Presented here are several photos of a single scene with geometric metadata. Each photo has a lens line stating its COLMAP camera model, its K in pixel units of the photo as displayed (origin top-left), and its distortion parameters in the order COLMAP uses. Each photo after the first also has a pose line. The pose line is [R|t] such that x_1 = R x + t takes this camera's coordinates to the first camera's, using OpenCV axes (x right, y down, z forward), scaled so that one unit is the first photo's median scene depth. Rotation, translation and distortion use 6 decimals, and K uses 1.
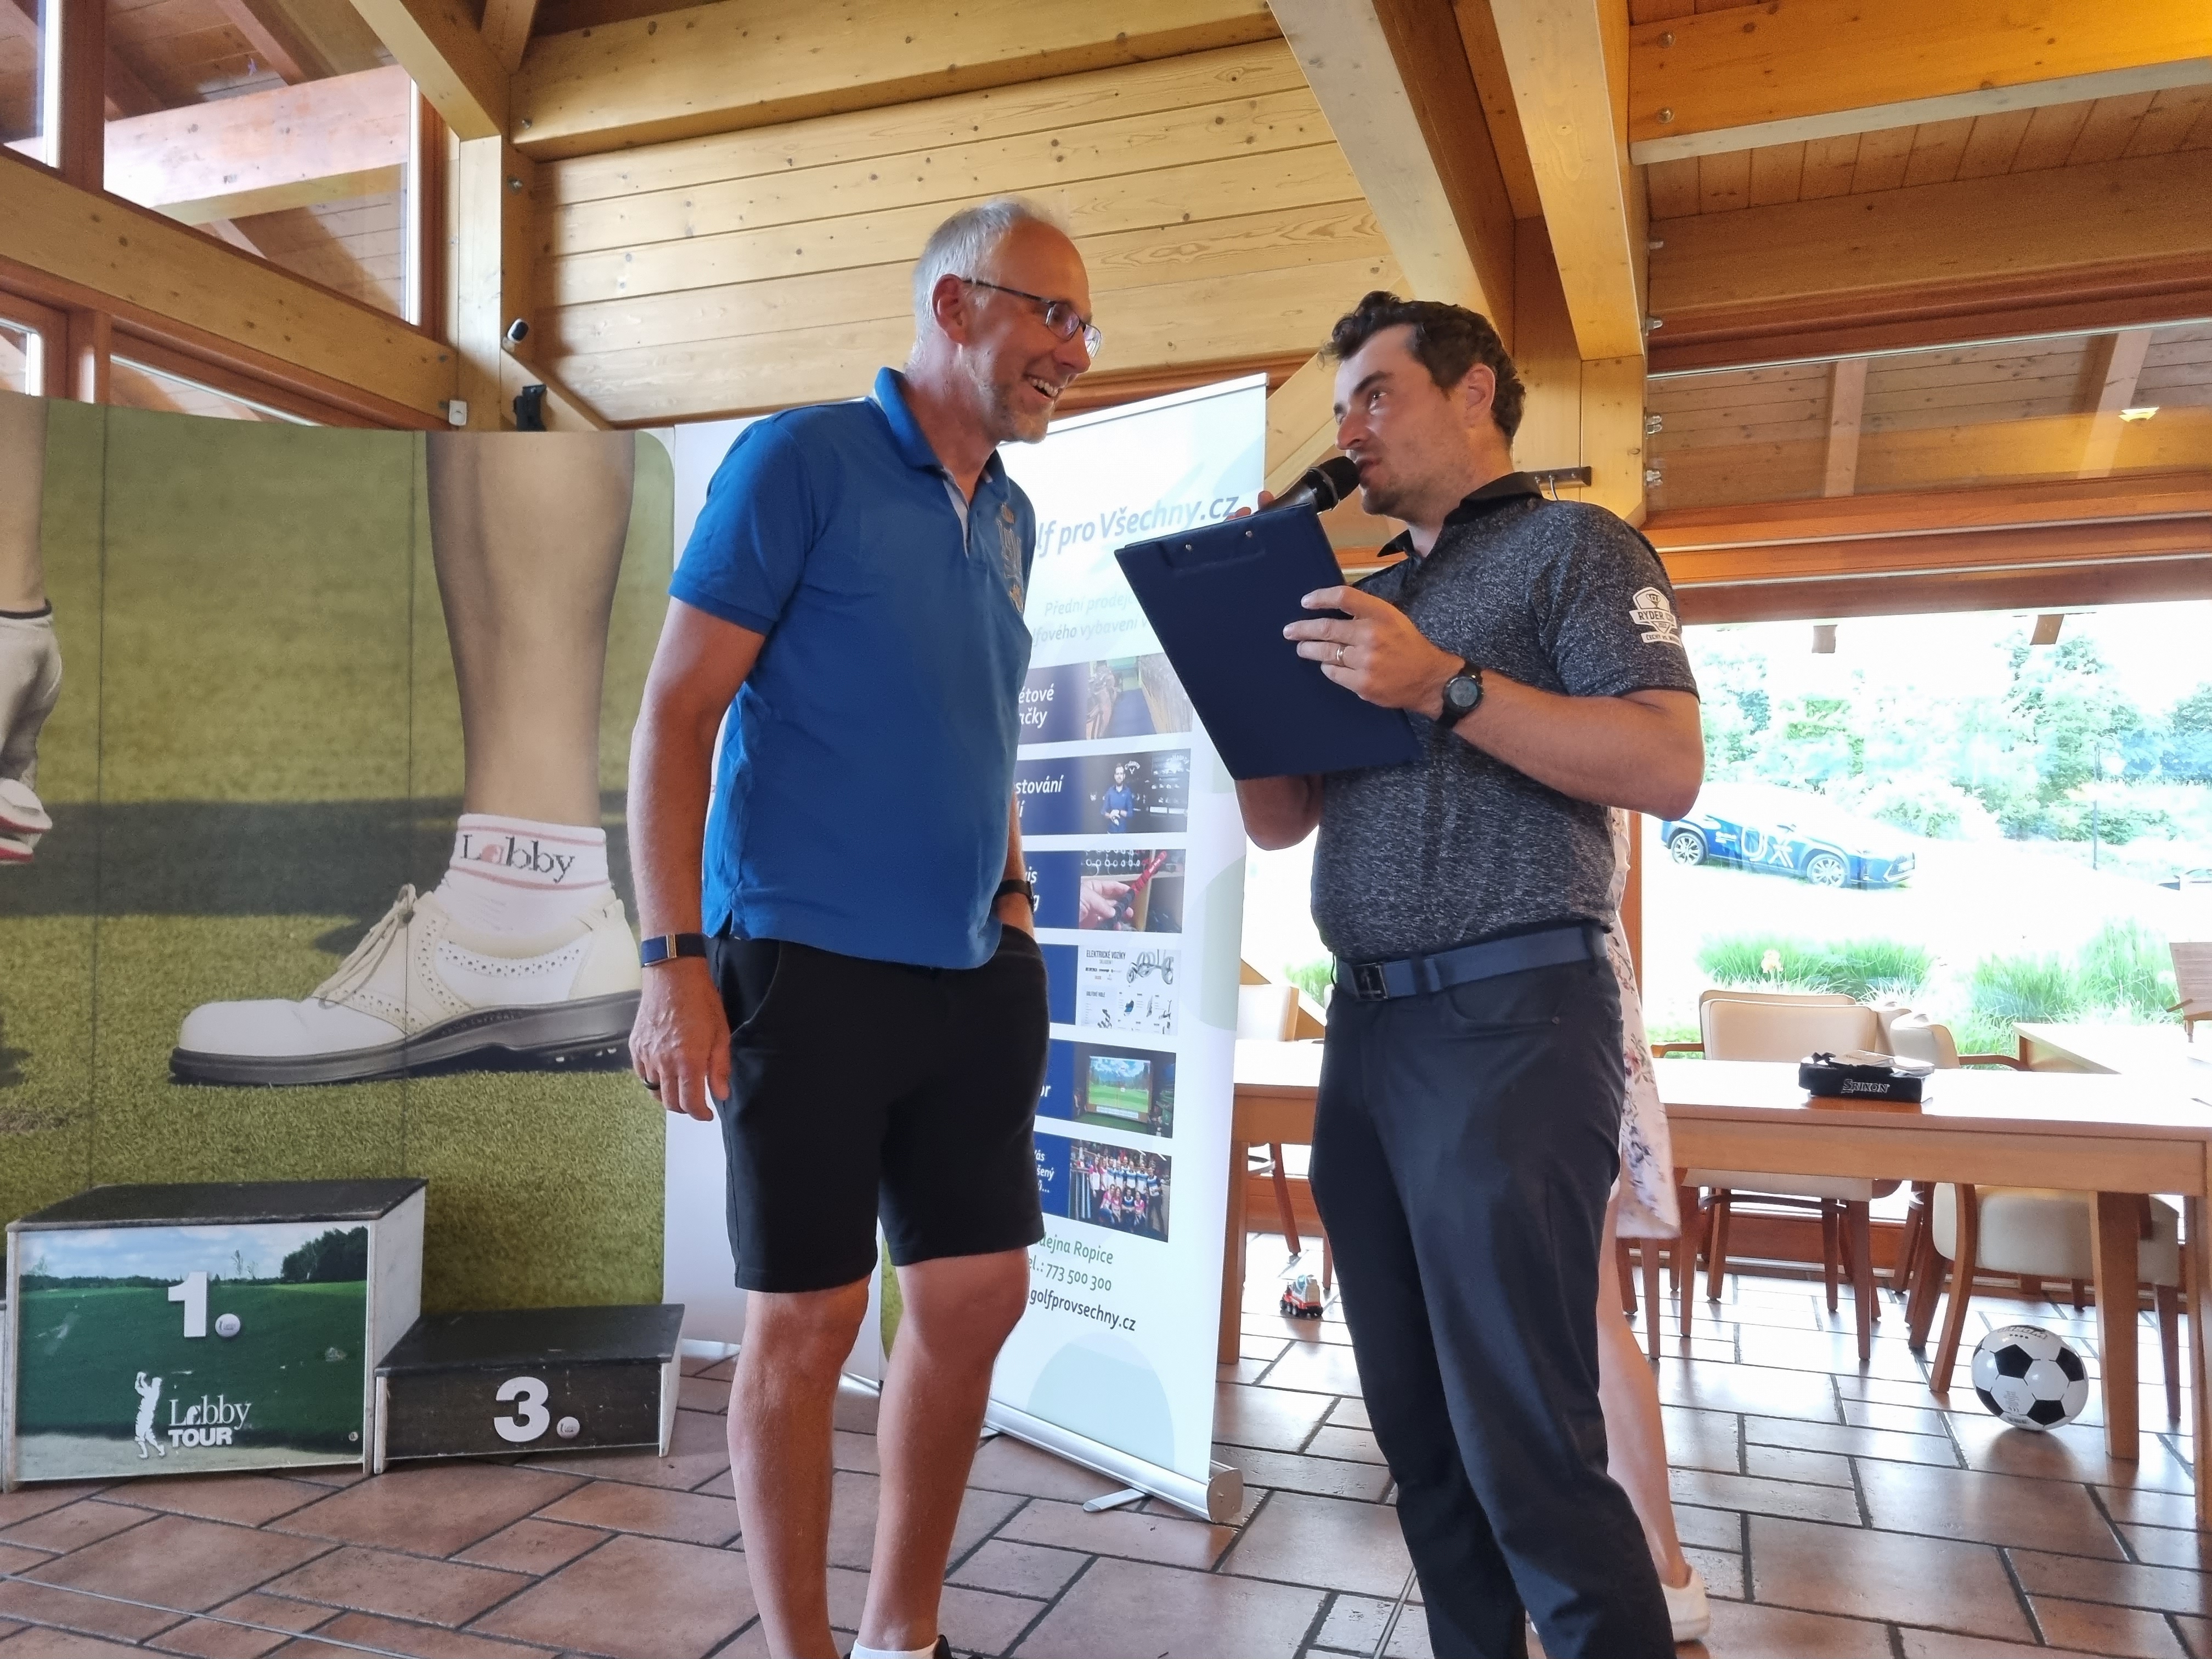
lens RADIAL K [[1644.2, 0, 1113.2], [0, 1644.2, 829.2], [0, 0, 1]] dist [0.003544, 0.005310]
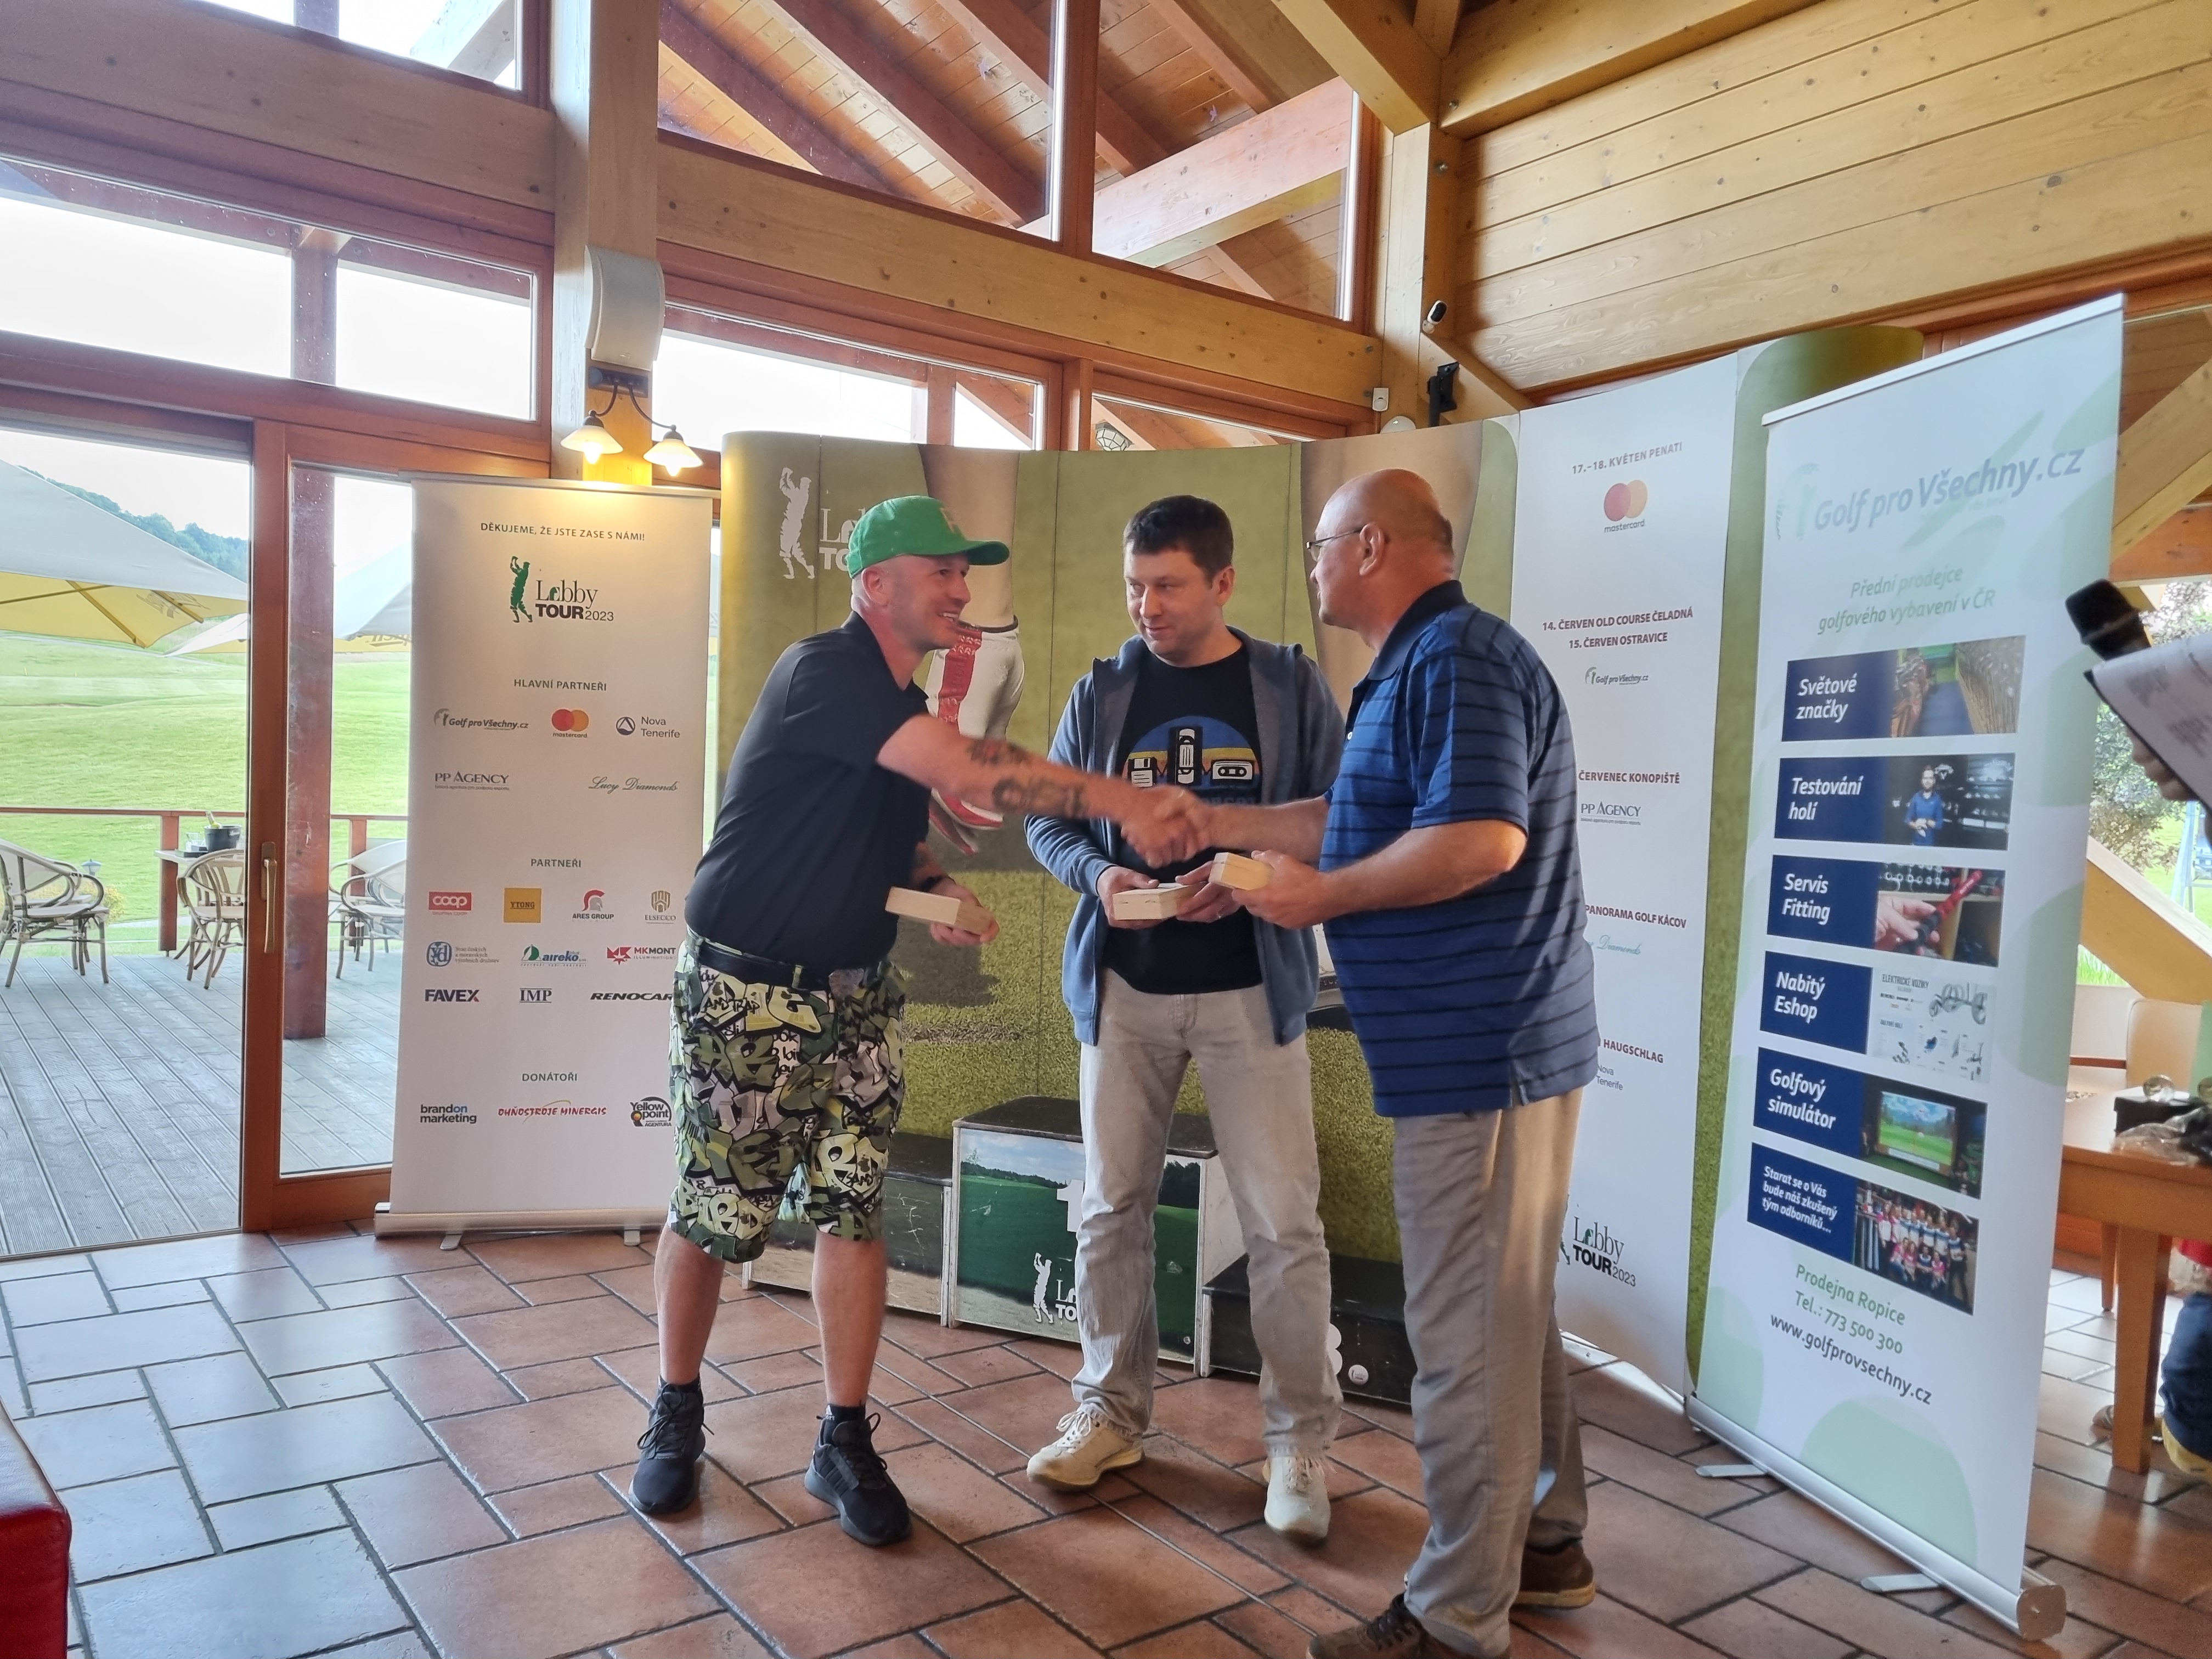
lens RADIAL K [[1638.3, 0, 1106.0], [0, 1638.3, 829.5], [0, 0, 1]] dist [0.052716, -0.085842]
pose [[0.826958, 0.029337, -0.561498, 0.102545], [-0.007091, 0.999103, 0.041757, -0.029887], [0.562219, -0.030550, 0.826424, 0.017034]]
